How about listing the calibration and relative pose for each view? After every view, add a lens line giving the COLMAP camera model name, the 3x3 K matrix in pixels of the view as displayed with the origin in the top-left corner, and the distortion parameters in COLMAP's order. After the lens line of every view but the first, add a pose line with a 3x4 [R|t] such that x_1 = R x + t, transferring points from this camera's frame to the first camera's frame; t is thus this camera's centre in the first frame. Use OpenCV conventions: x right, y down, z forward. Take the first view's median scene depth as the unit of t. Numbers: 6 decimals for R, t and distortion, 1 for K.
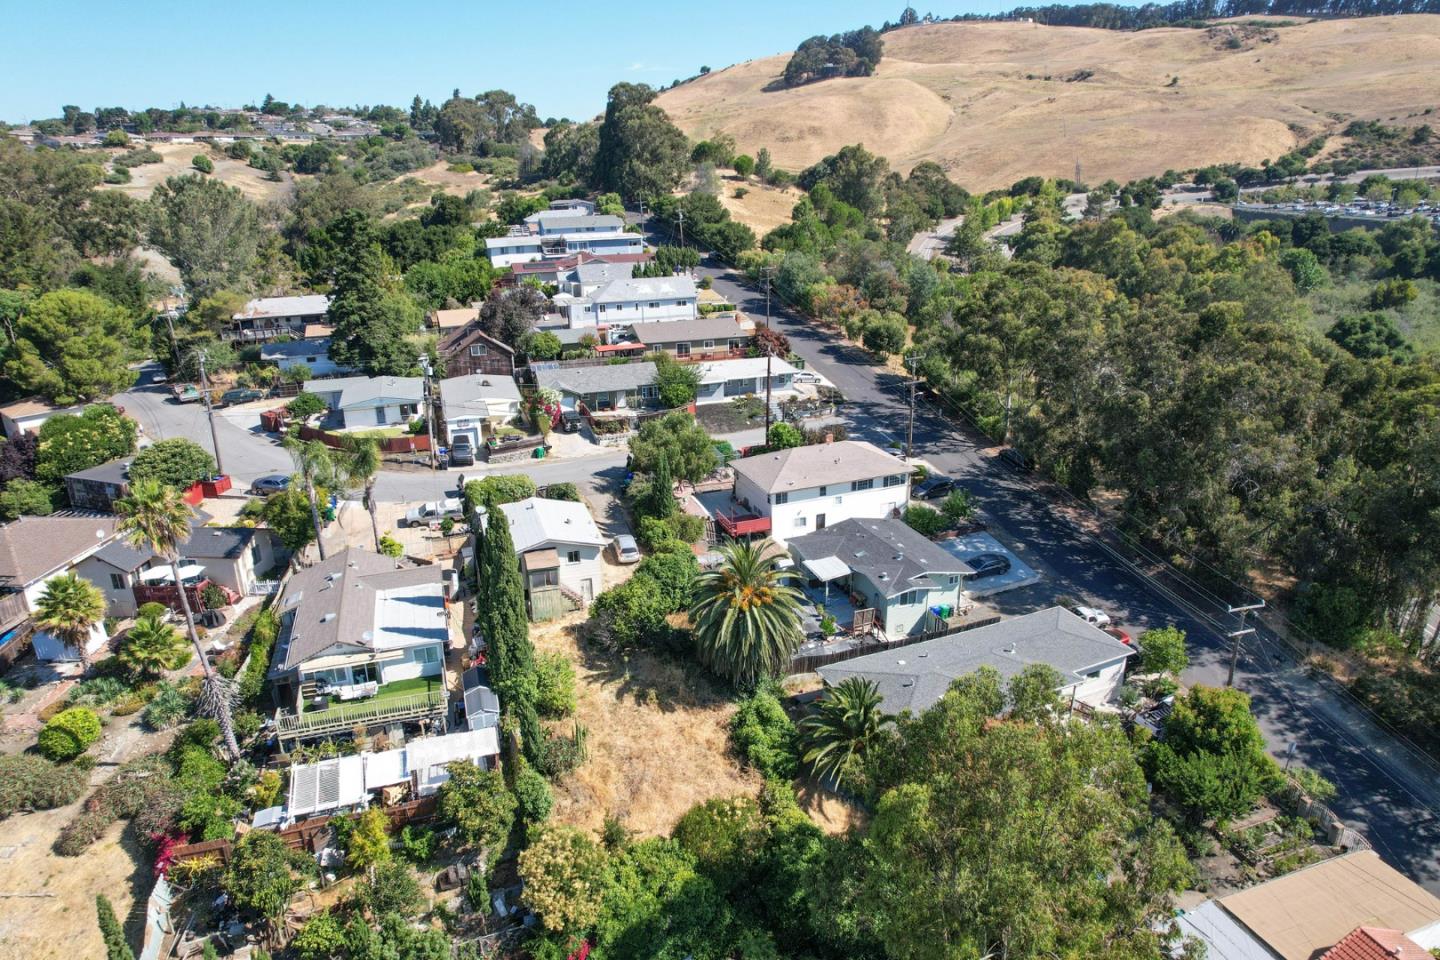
lens RADIAL K [[914.1, 0, 720.0], [0, 914.1, 480.0], [0, 0, 1]] dist [-0.071321, 0.067472]
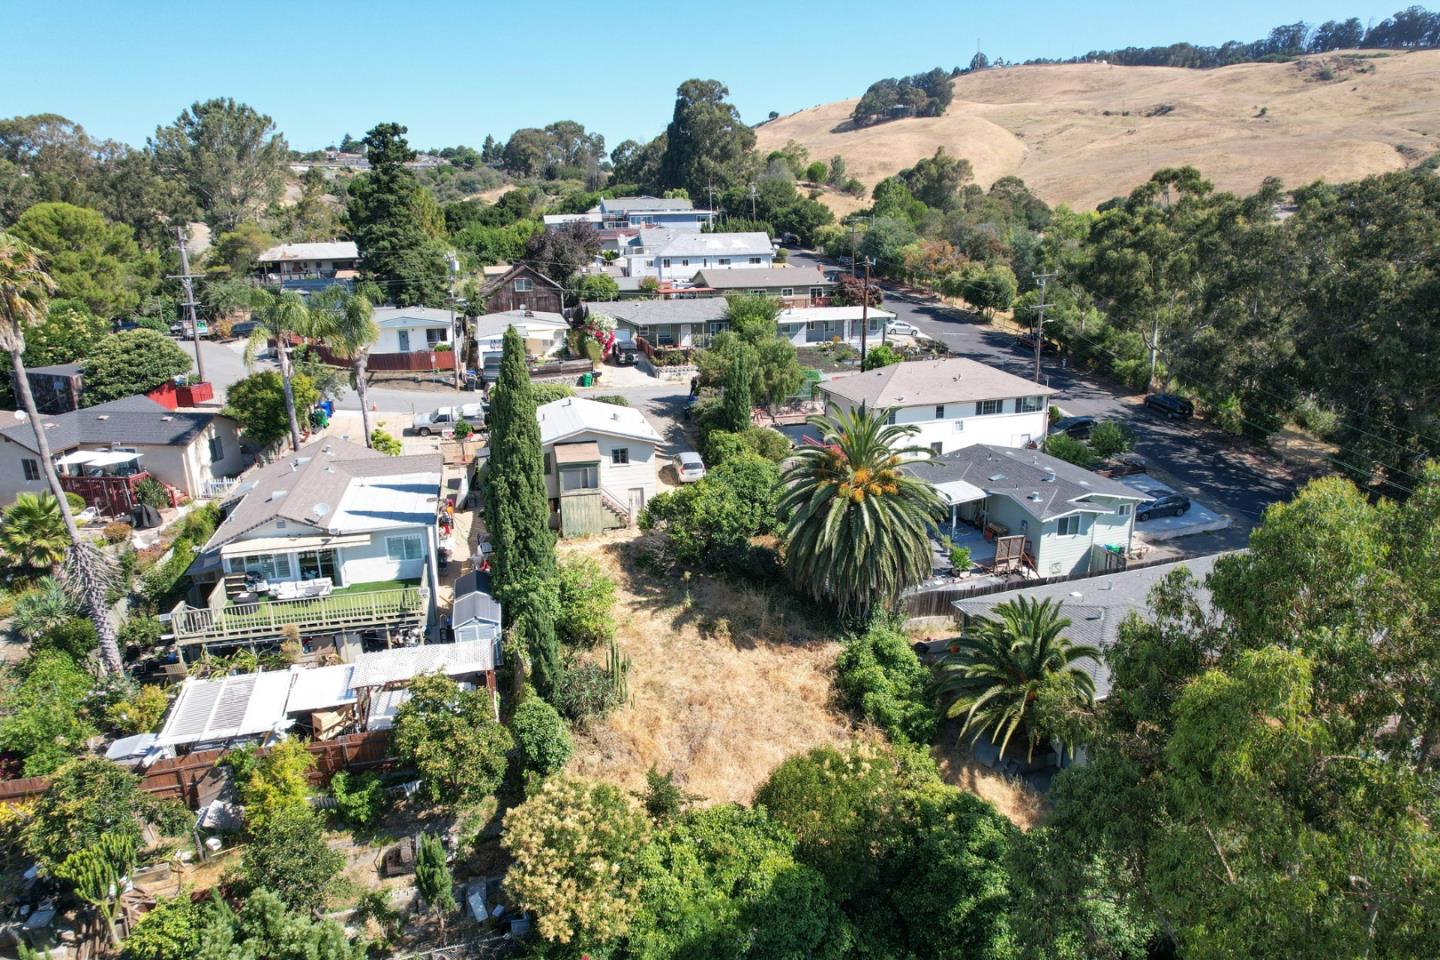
lens RADIAL K [[919.2, 0, 723.3], [0, 919.2, 475.5], [0, 0, 1]] dist [-0.081503, 0.077490]
pose [[0.997851, 0.016570, -0.063393, -0.023000], [-0.020490, 0.997884, -0.061702, 0.121413], [0.062236, 0.062868, 0.996079, 0.211990]]
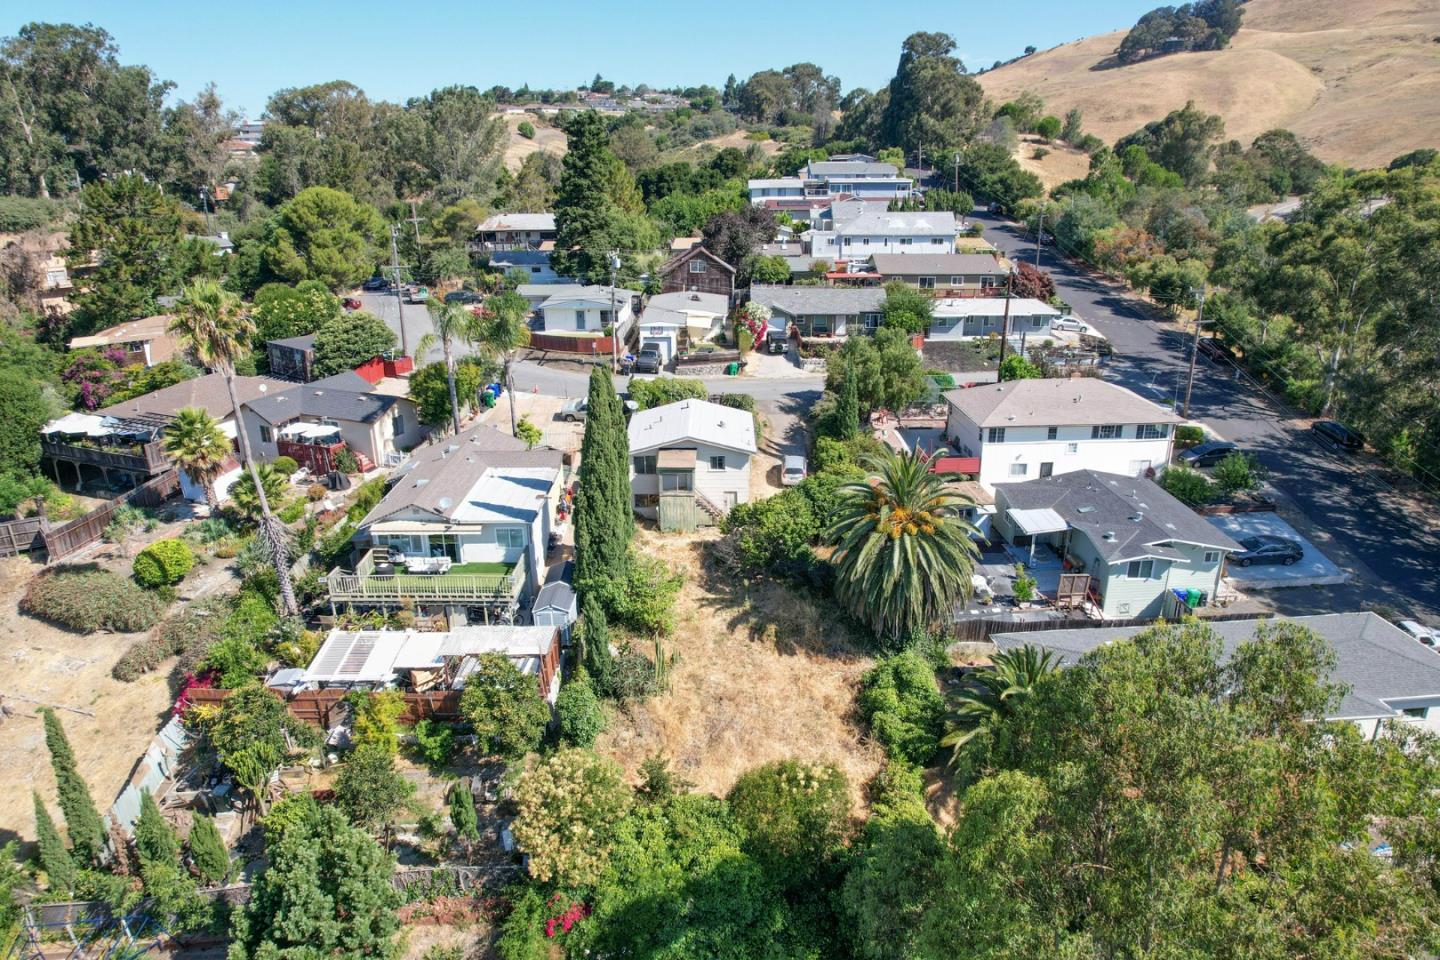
lens RADIAL K [[919.2, 0, 723.3], [0, 919.2, 475.5], [0, 0, 1]] dist [-0.081503, 0.077490]
pose [[0.949231, 0.111092, -0.294311, 0.079755], [-0.110295, 0.993710, 0.019361, 0.066124], [0.294611, 0.014082, 0.955514, 0.159961]]
